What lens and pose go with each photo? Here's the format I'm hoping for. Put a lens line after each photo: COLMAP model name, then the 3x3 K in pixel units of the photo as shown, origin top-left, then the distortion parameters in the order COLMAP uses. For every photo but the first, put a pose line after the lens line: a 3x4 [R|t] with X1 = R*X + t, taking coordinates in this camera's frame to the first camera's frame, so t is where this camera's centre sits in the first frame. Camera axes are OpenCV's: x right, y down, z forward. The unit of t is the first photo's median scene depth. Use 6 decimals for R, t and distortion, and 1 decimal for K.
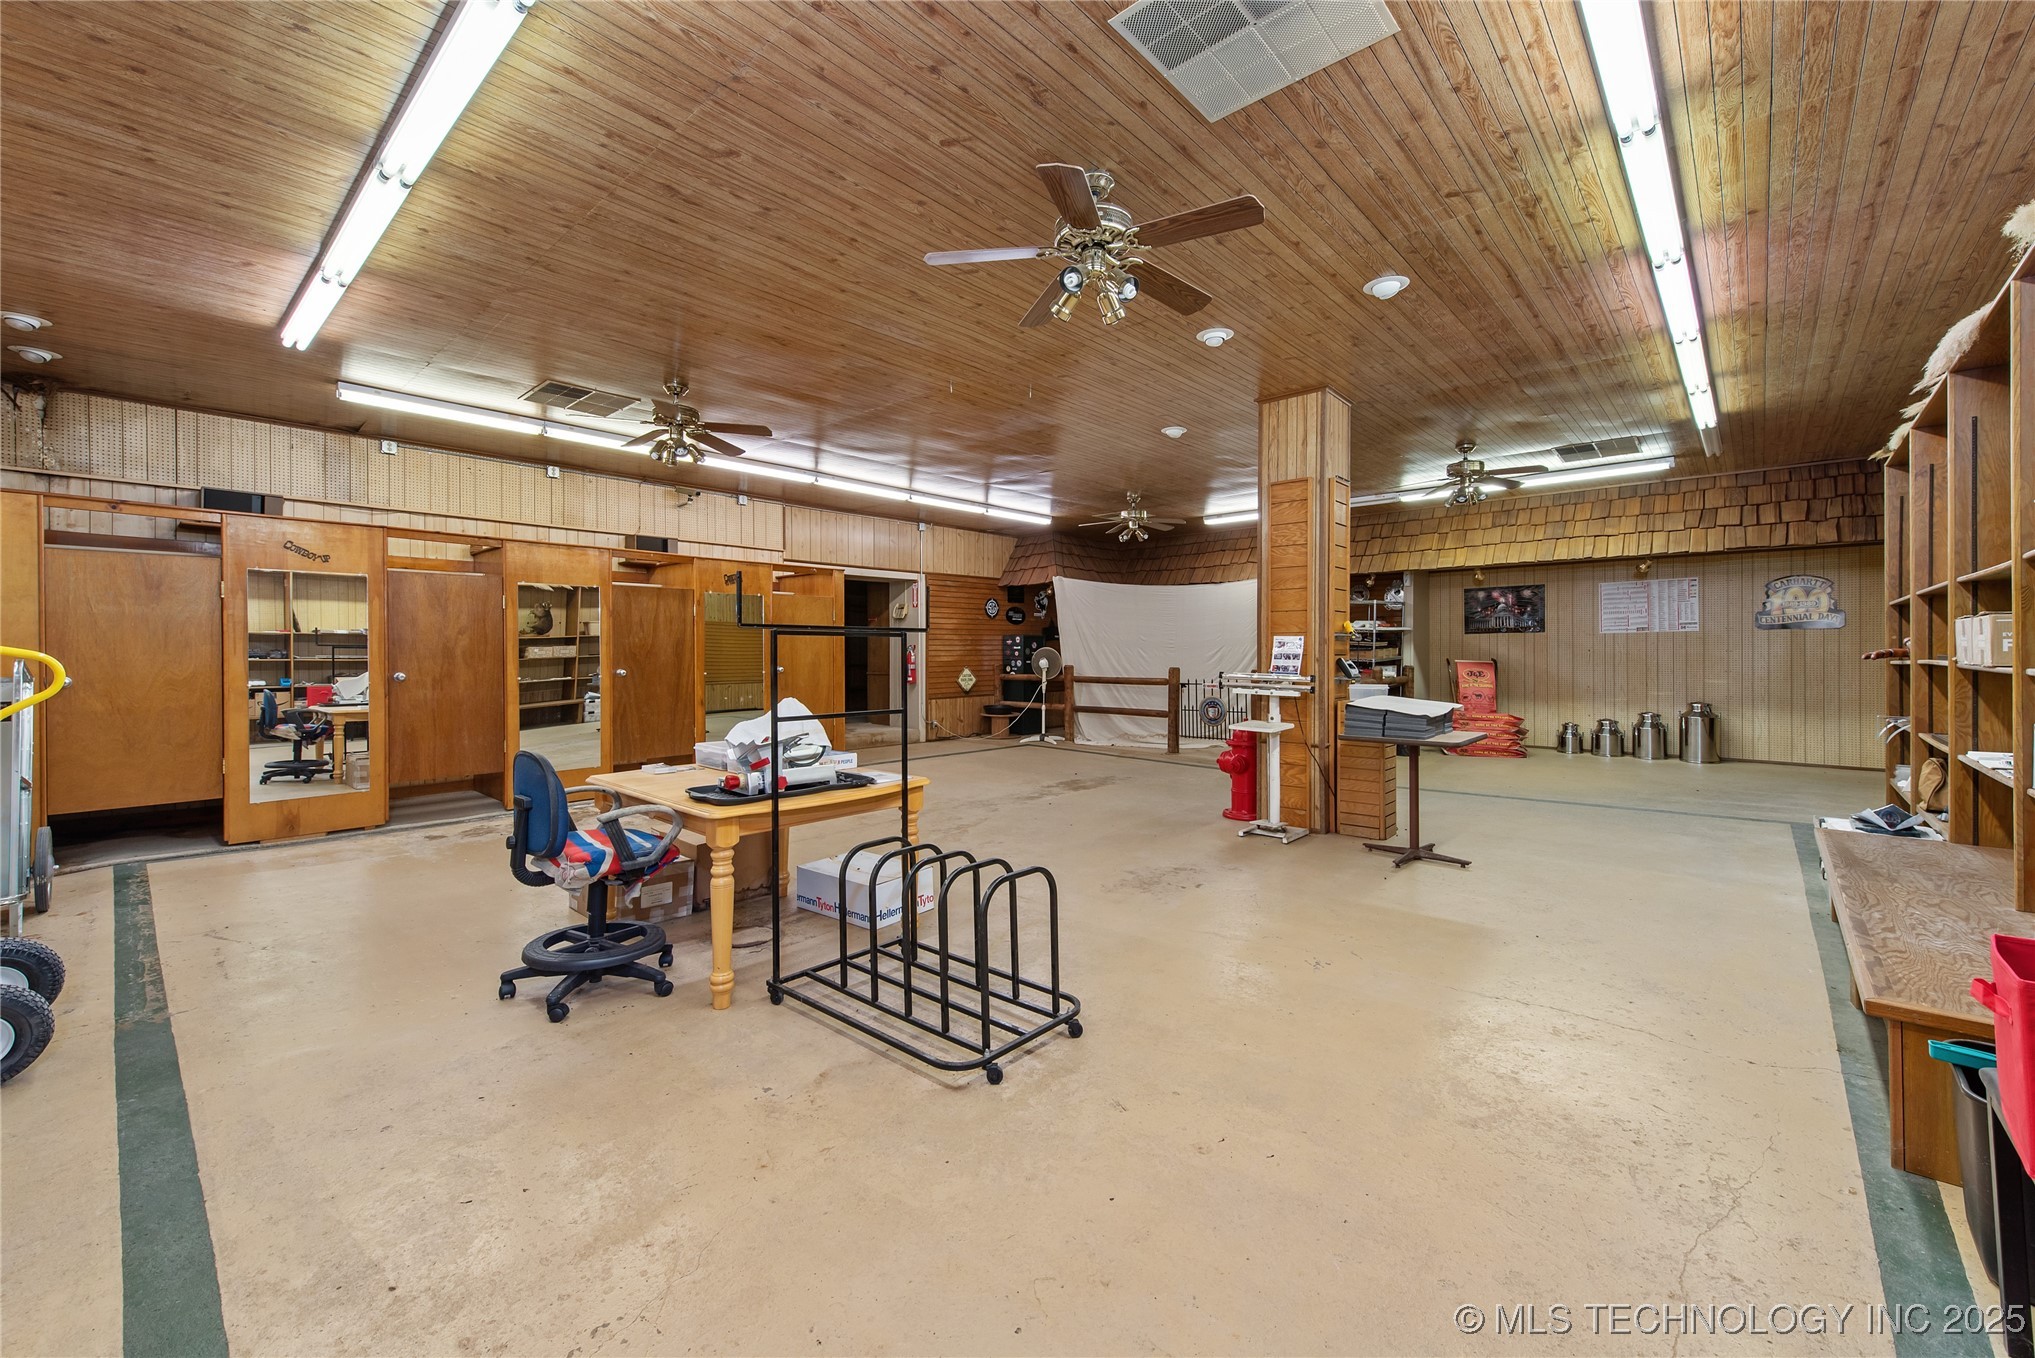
lens RADIAL K [[817.5, 0, 1018.7], [0, 817.5, 665.3], [0, 0, 1]] dist [0.003063, 0.000207]
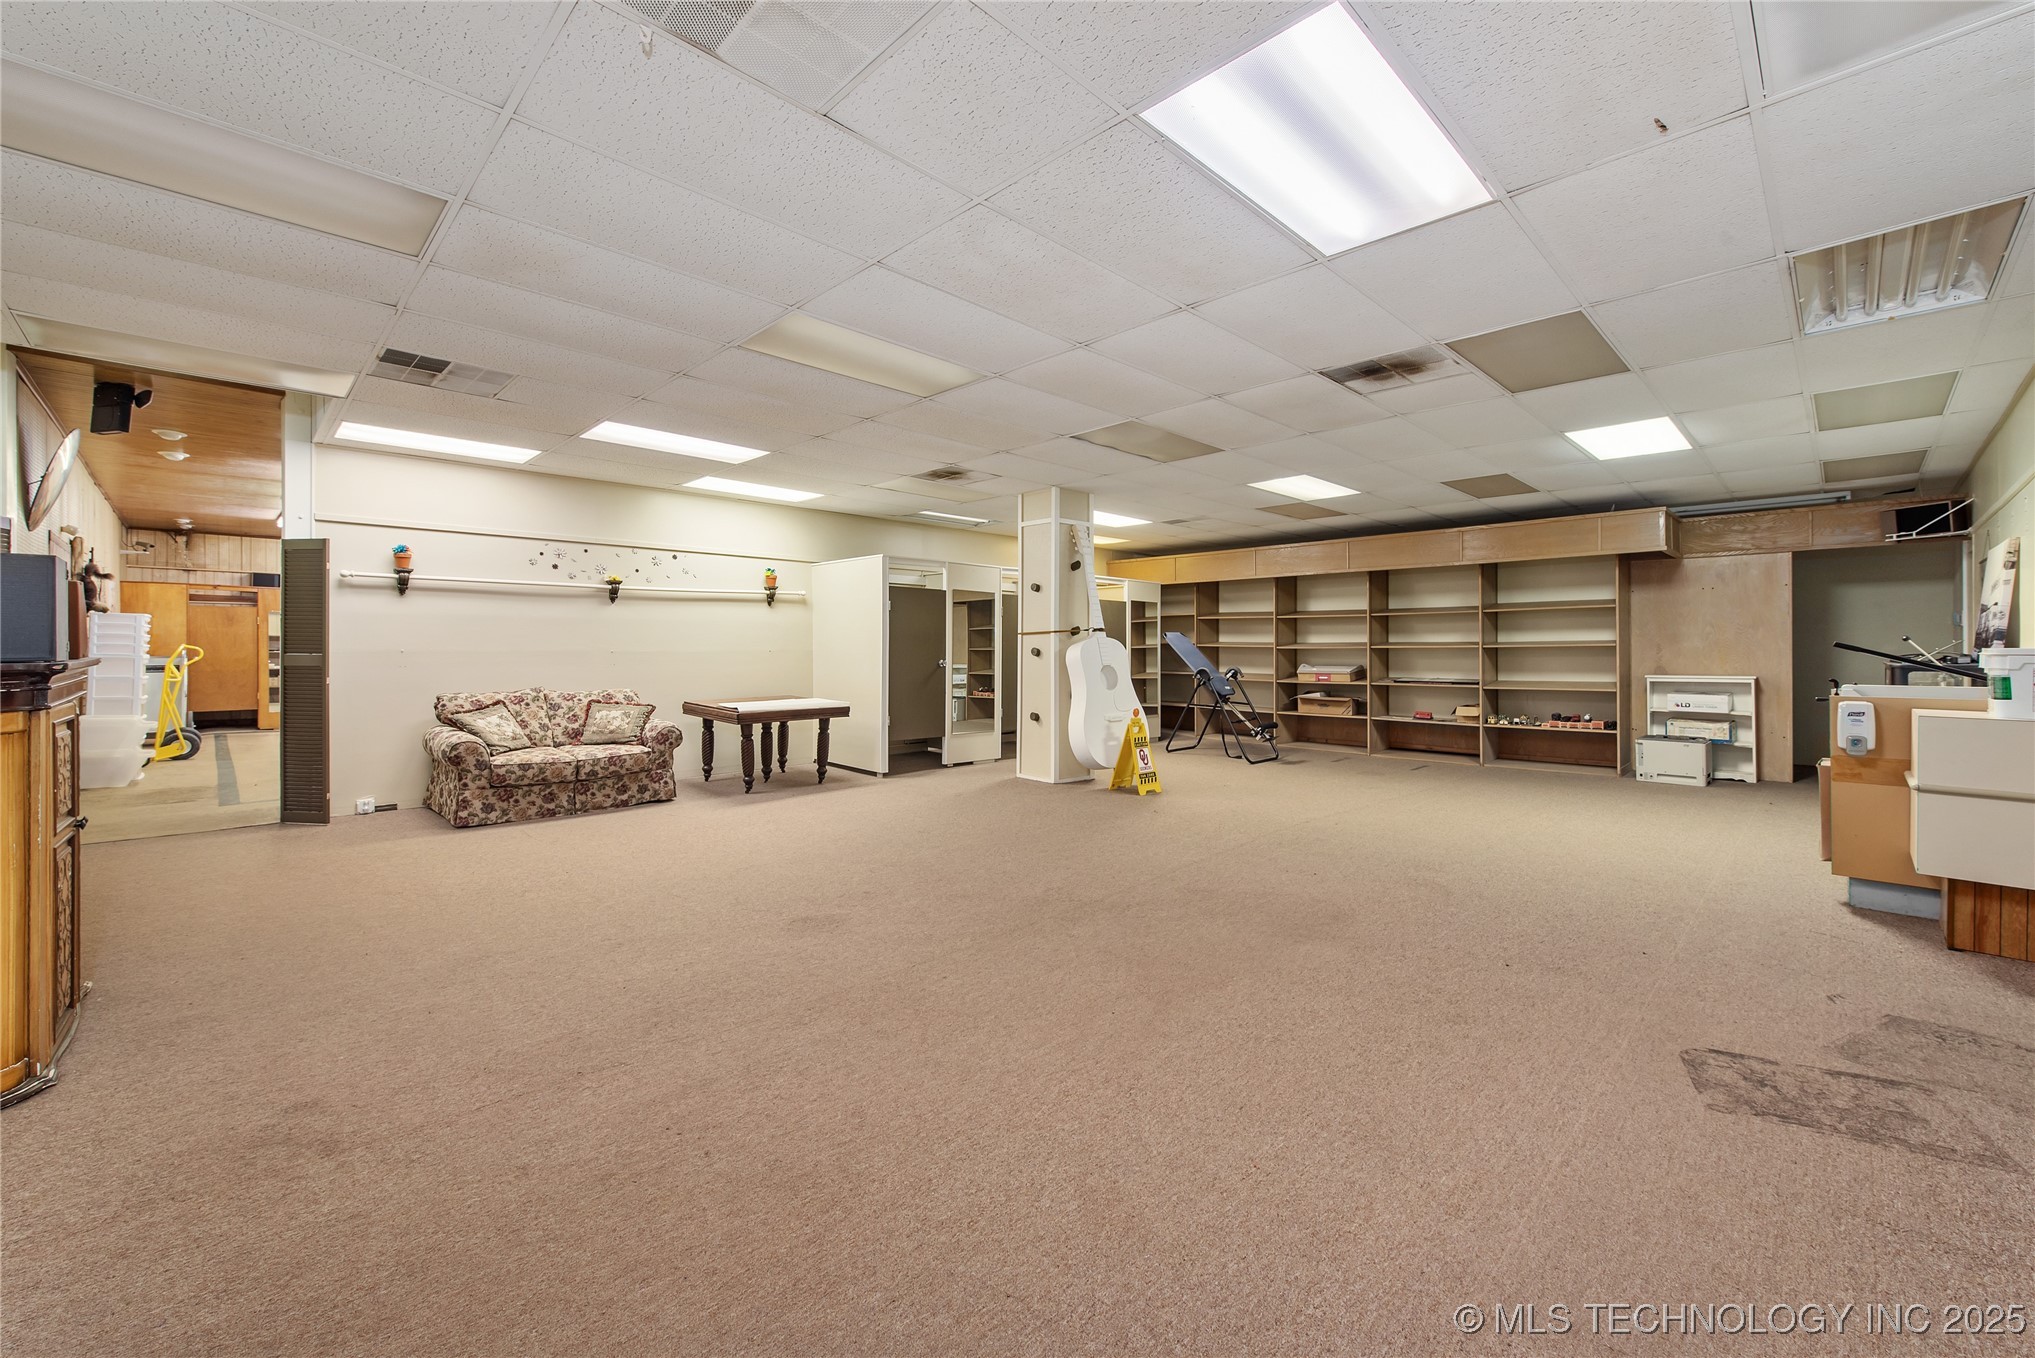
lens RADIAL K [[817.5, 0, 1014.9], [0, 817.5, 667.9], [0, 0, 1]] dist [0.003063, 0.000207]
pose [[0.997861, 0.002963, -0.065307, 1.324378], [-0.002742, 0.999990, 0.003468, 0.027110], [0.065317, -0.003281, 0.997859, -1.182132]]
